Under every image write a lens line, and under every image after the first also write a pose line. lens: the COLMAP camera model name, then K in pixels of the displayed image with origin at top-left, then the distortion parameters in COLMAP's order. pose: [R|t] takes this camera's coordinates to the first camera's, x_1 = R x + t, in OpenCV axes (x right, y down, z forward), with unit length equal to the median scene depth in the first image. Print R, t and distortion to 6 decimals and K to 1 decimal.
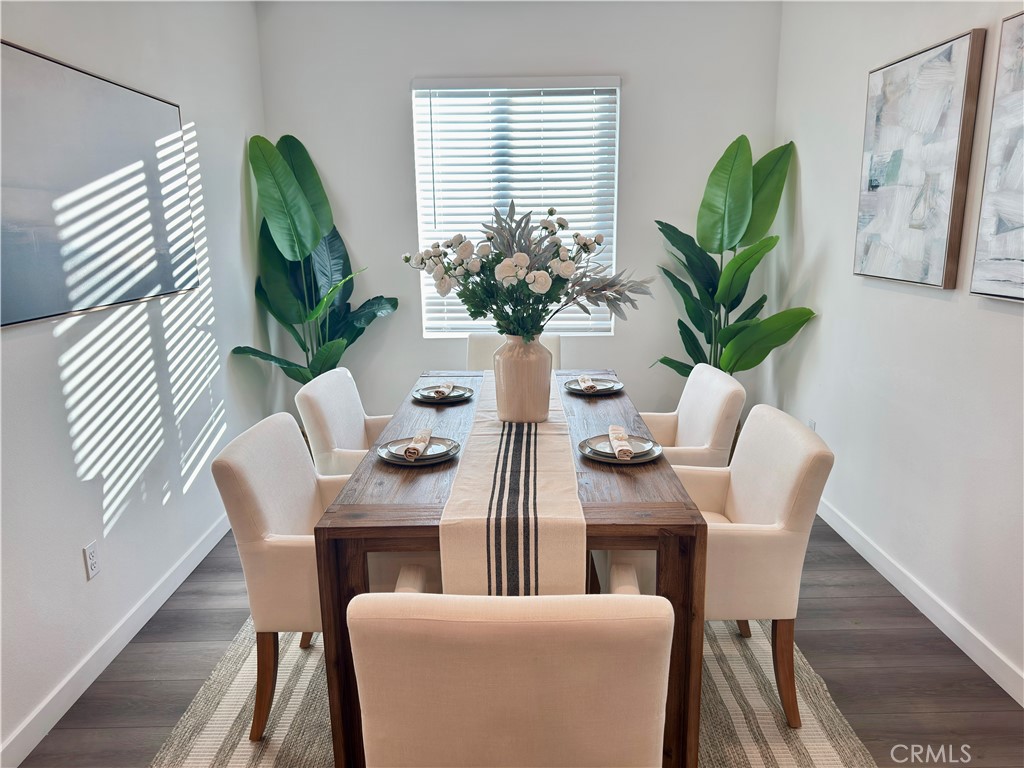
lens RADIAL K [[715.7, 0, 512.5], [0, 715.7, 382.1], [0, 0, 1]] dist [0.025668, -0.020547]
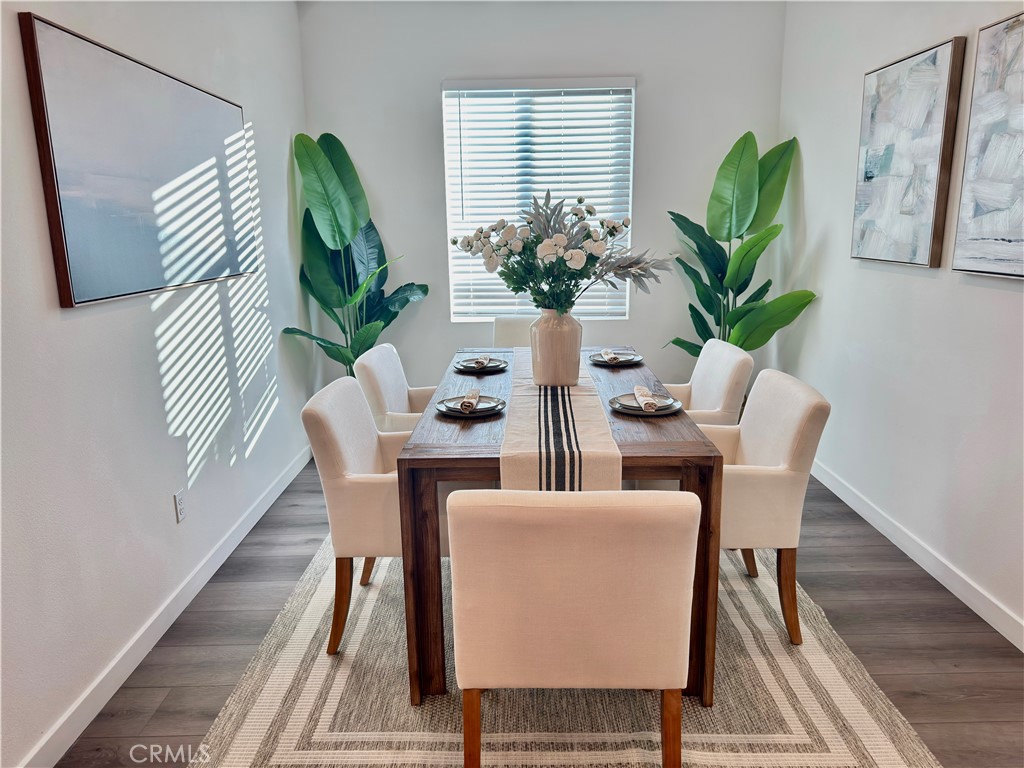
lens RADIAL K [[715.7, 0, 509.2], [0, 715.7, 383.5], [0, 0, 1]] dist [0.025668, -0.020547]
pose [[0.999957, -0.001520, -0.009127, -0.048431], [0.001561, 0.999989, 0.004500, 0.045265], [0.009120, -0.004514, 0.999948, -0.130894]]
